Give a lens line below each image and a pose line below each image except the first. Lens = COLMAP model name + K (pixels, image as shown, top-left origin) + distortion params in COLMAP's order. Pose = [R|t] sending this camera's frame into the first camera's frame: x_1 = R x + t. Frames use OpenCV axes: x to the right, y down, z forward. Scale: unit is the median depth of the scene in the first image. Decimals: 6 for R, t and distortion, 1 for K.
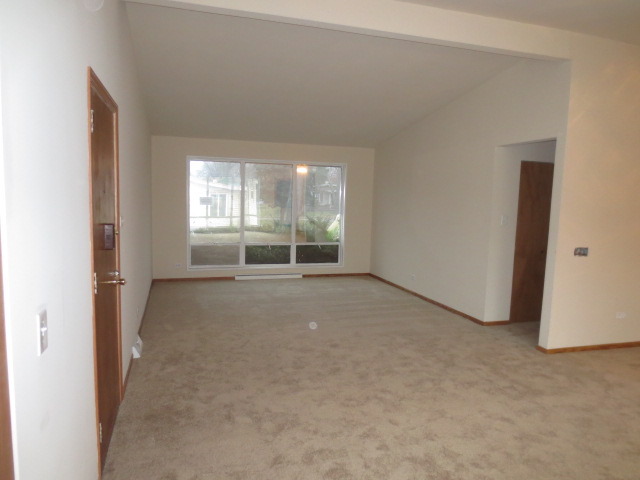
lens RADIAL K [[455.3, 0, 319.7], [0, 455.3, 240.8], [0, 0, 1]] dist [-0.007035, -0.006718]
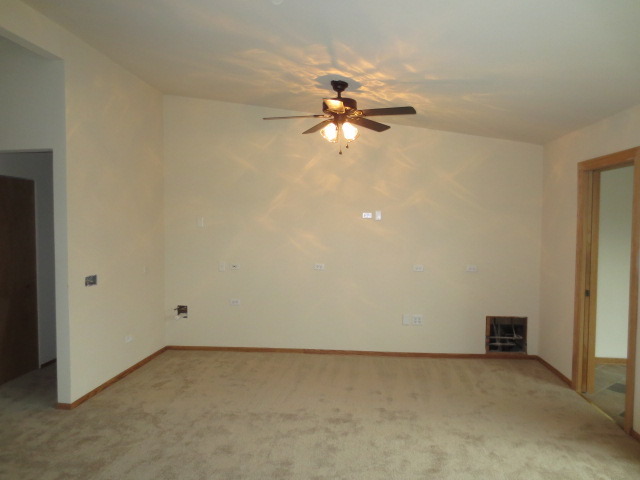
lens RADIAL K [[455.3, 0, 319.3], [0, 455.3, 238.9], [0, 0, 1]] dist [-0.007035, -0.006718]
pose [[0.412362, -0.067652, 0.908505, -0.044705], [0.111004, 0.993540, 0.023601, -0.029905], [-0.904232, 0.091115, 0.417208, 0.230717]]
